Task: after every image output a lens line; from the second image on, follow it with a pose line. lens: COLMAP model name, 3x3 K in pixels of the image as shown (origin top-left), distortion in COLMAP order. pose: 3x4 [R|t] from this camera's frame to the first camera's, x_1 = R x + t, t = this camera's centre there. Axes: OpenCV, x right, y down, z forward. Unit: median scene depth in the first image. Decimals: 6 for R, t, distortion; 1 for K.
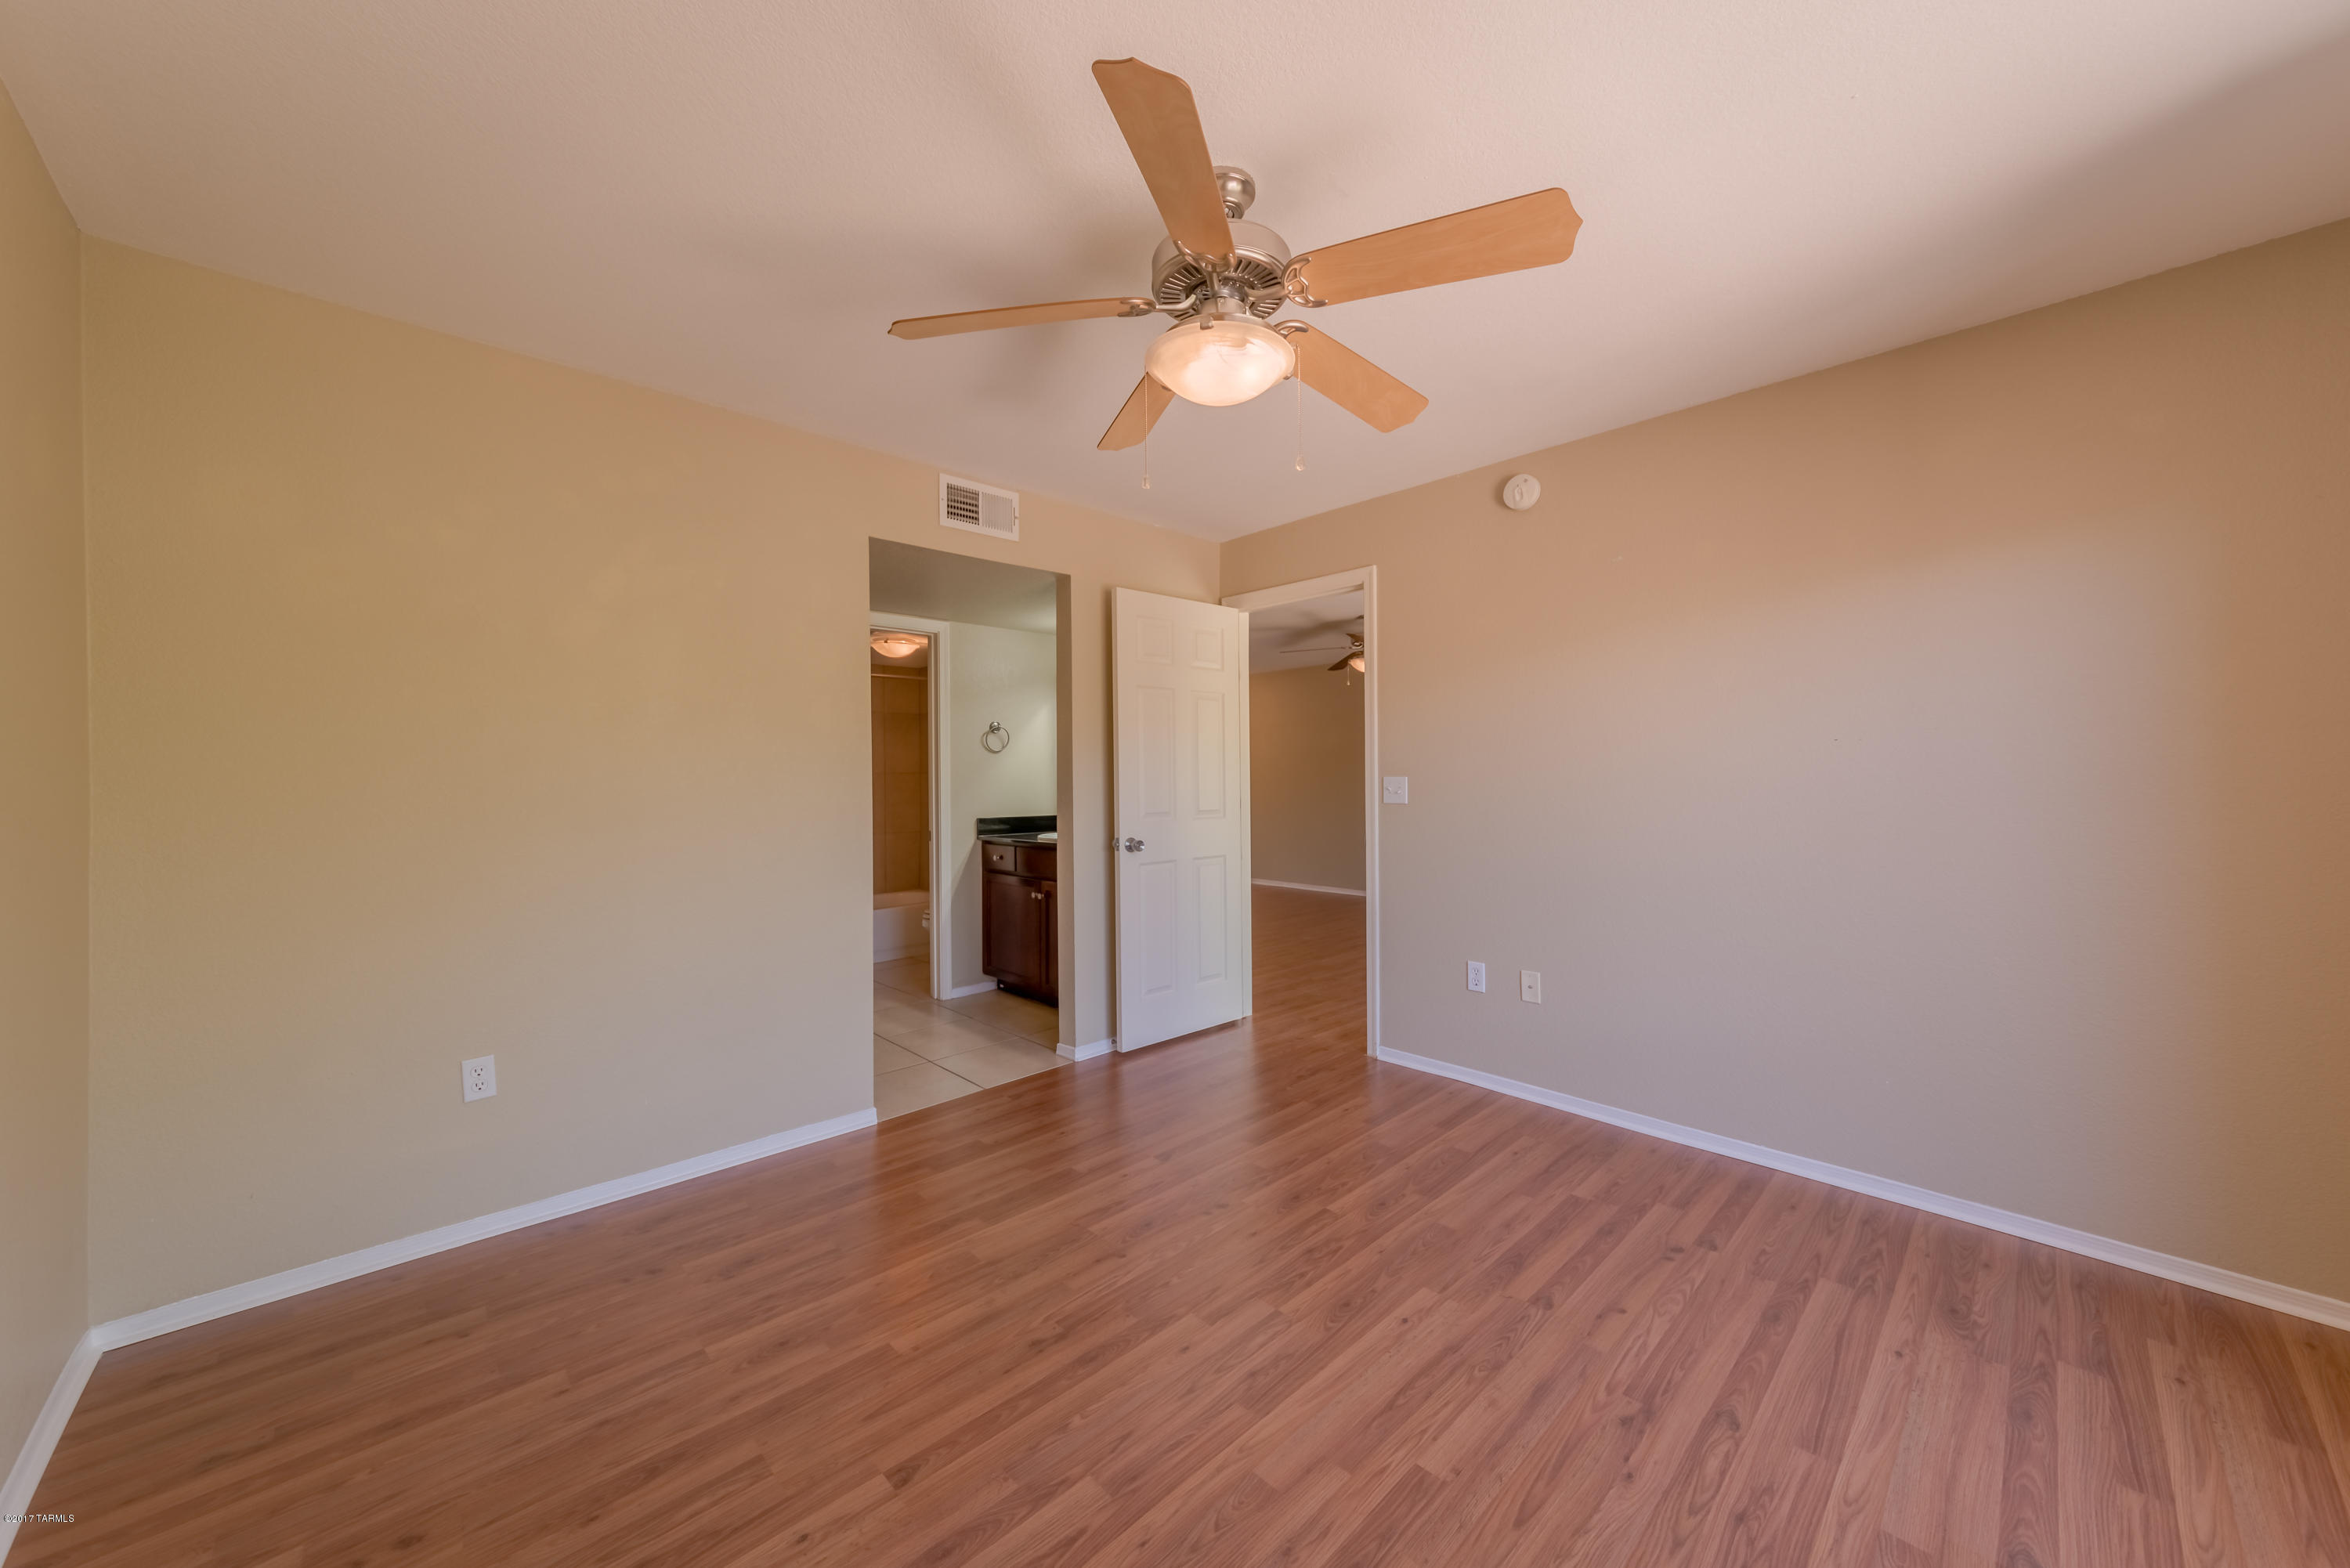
lens RADIAL K [[837.0, 0, 1196.1], [0, 837.0, 784.9], [0, 0, 1]] dist [0.003586, -0.000068]
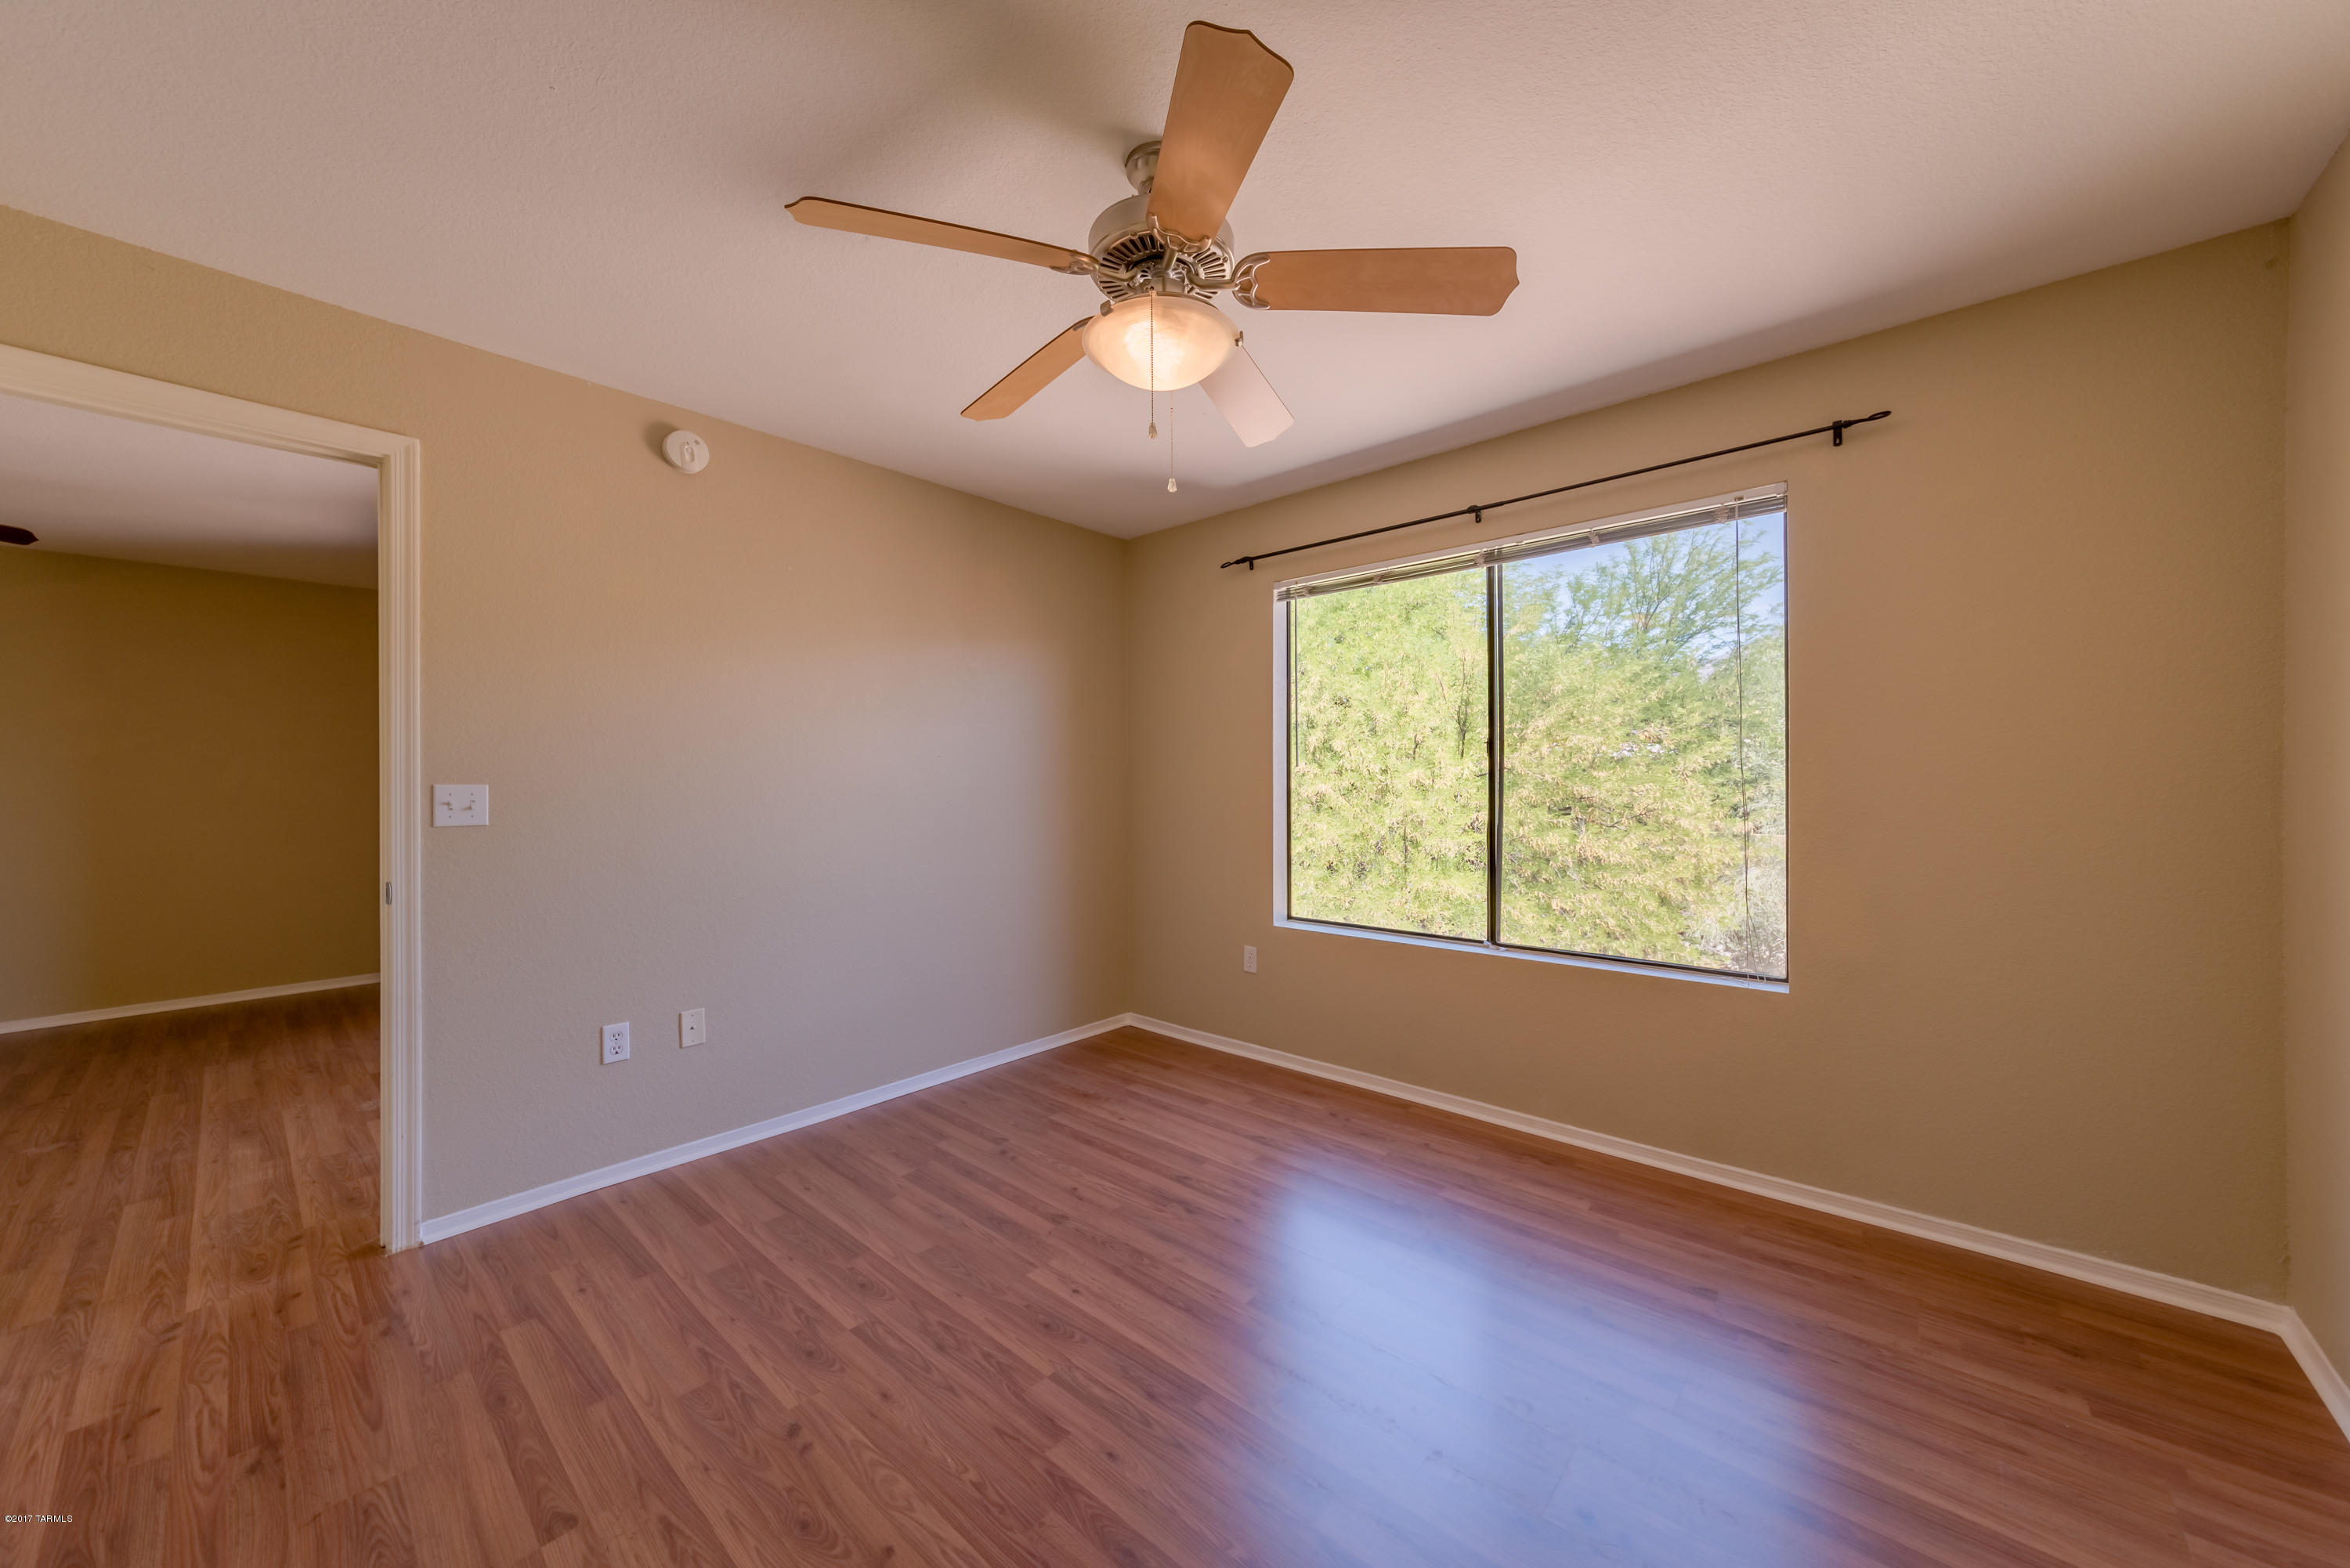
lens RADIAL K [[837.0, 0, 1170.0], [0, 837.0, 773.9], [0, 0, 1]] dist [0.003586, -0.000068]
pose [[-0.059868, 0.012507, 0.998128, -0.781191], [0.012178, 0.999856, -0.011799, -0.005844], [-0.998132, 0.011449, -0.060012, 0.879028]]
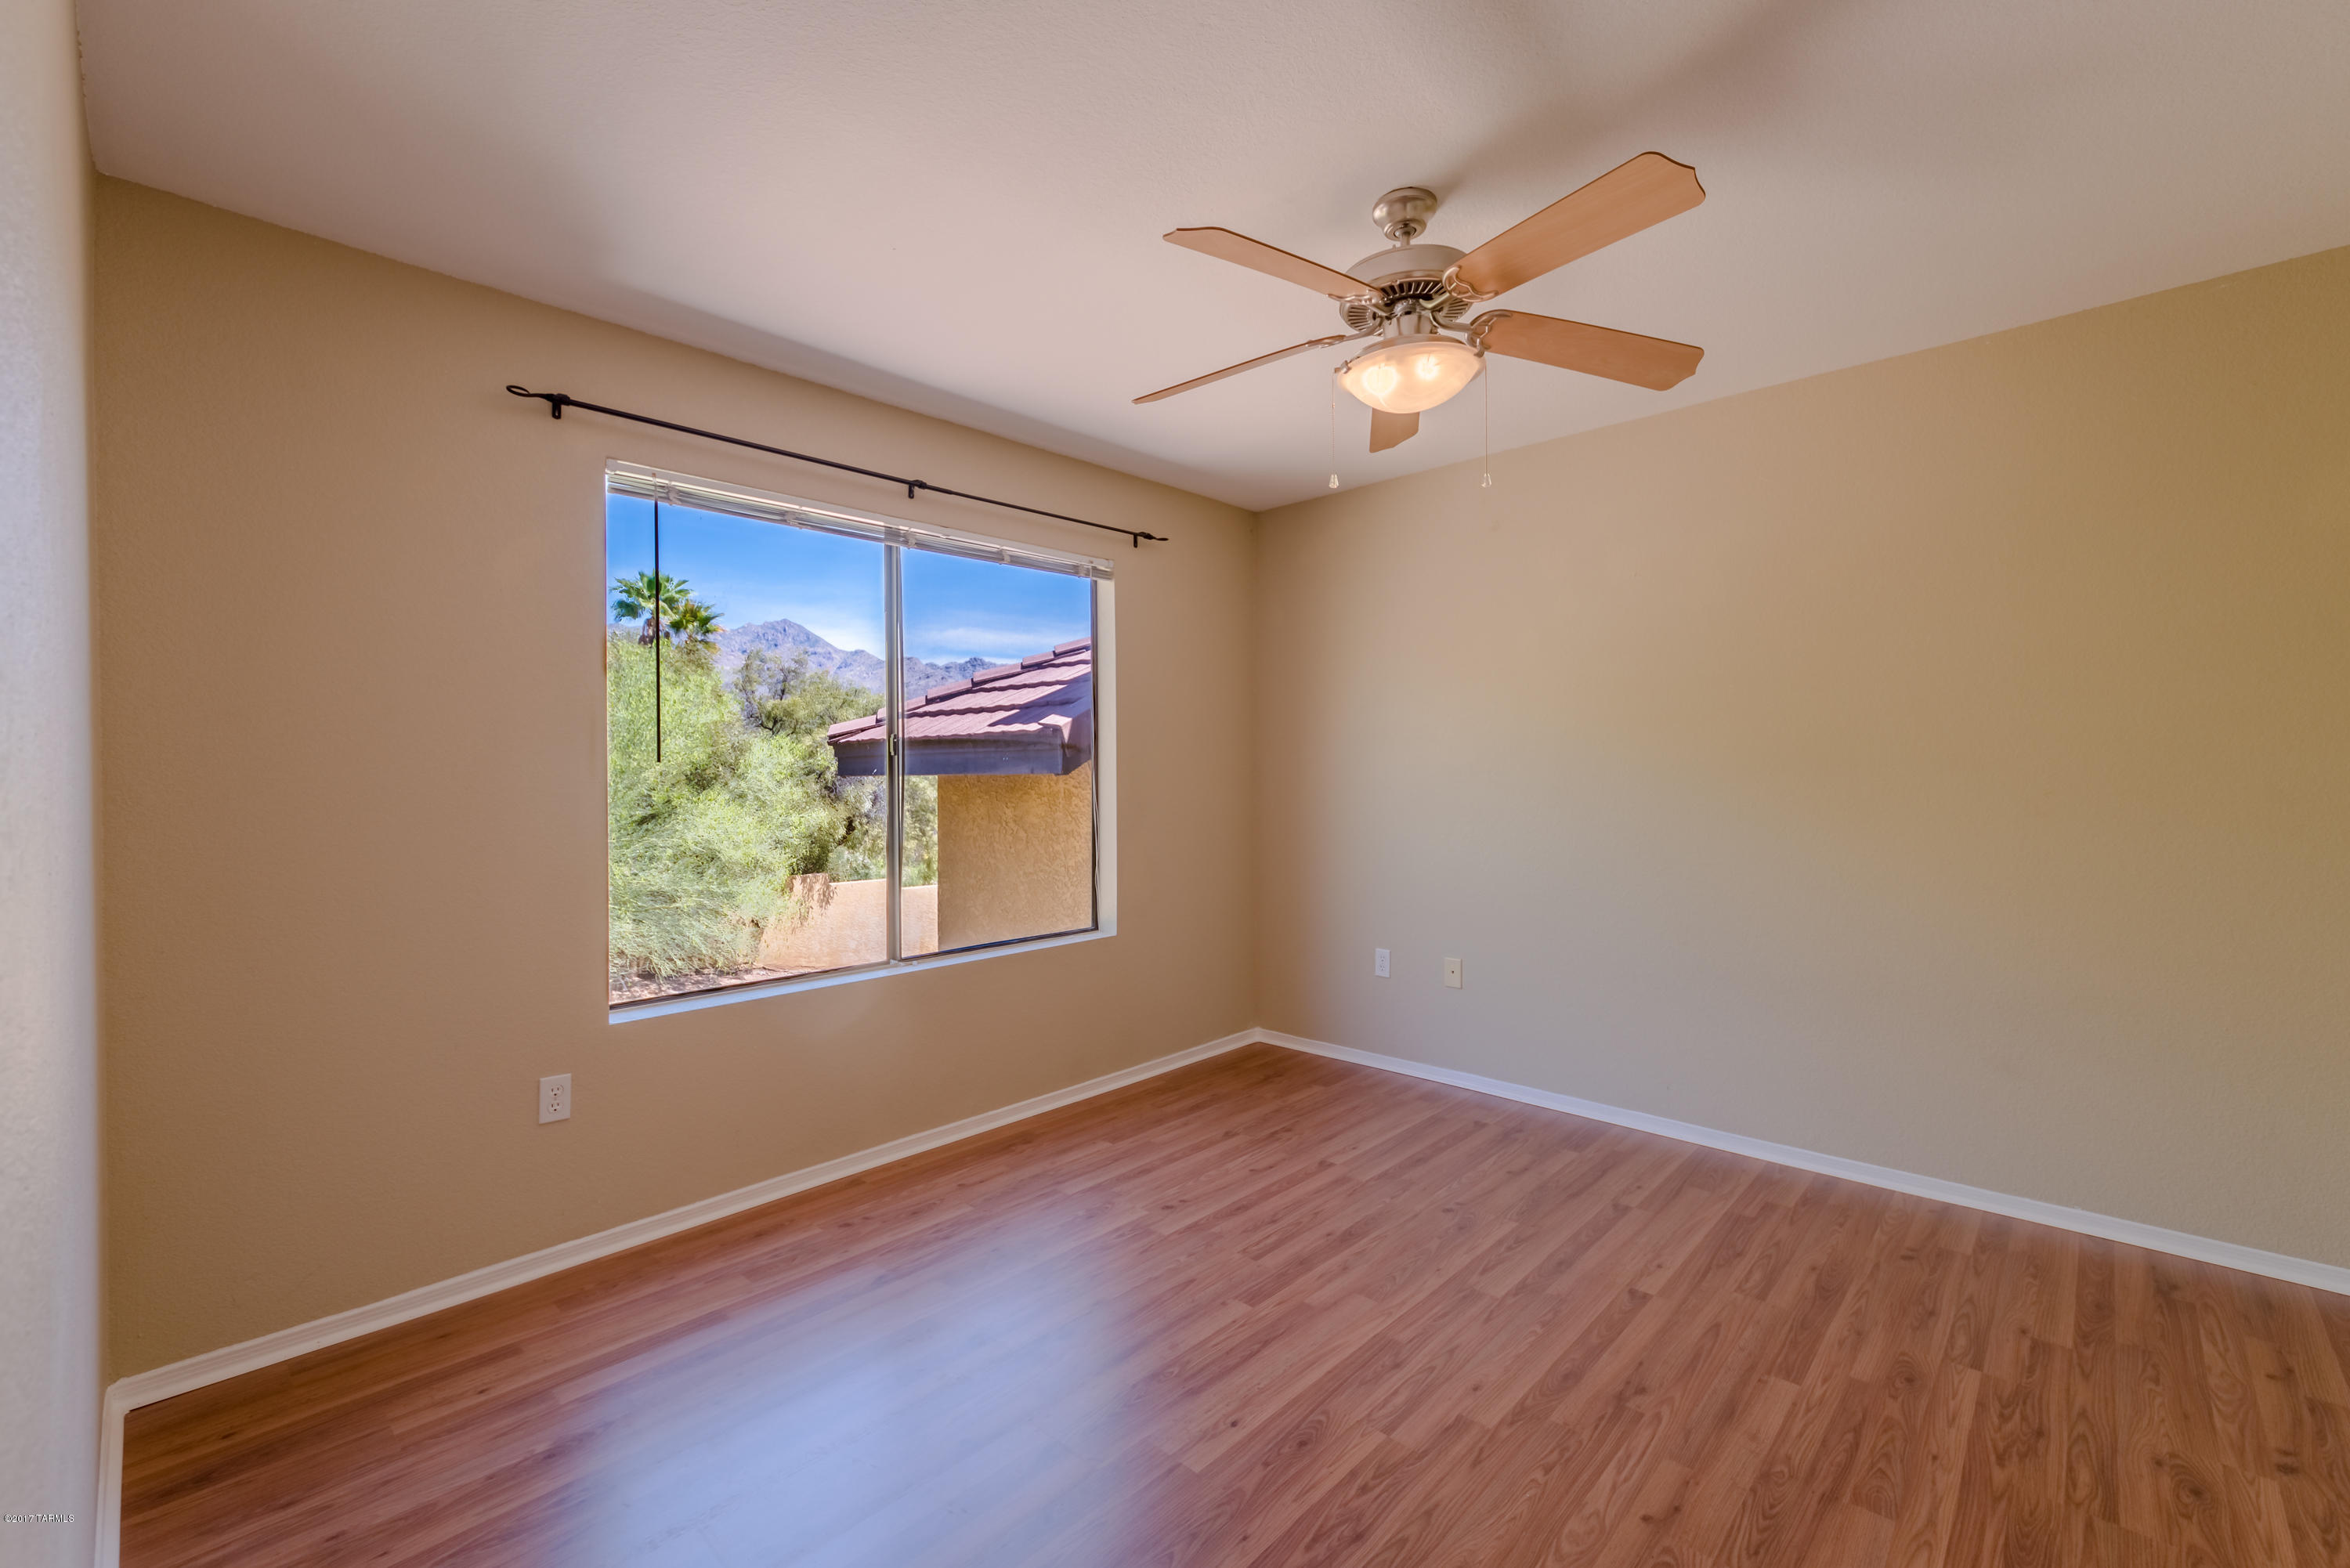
lens RADIAL K [[990.5, 0, 1176.0], [0, 990.5, 775.2], [0, 0, 1]] dist [0.008755, -0.000373]
pose [[-0.999450, 0.015377, -0.029380, 0.306891], [0.015172, 0.999859, 0.007194, -0.020853], [0.029487, 0.006744, -0.999542, 1.871556]]
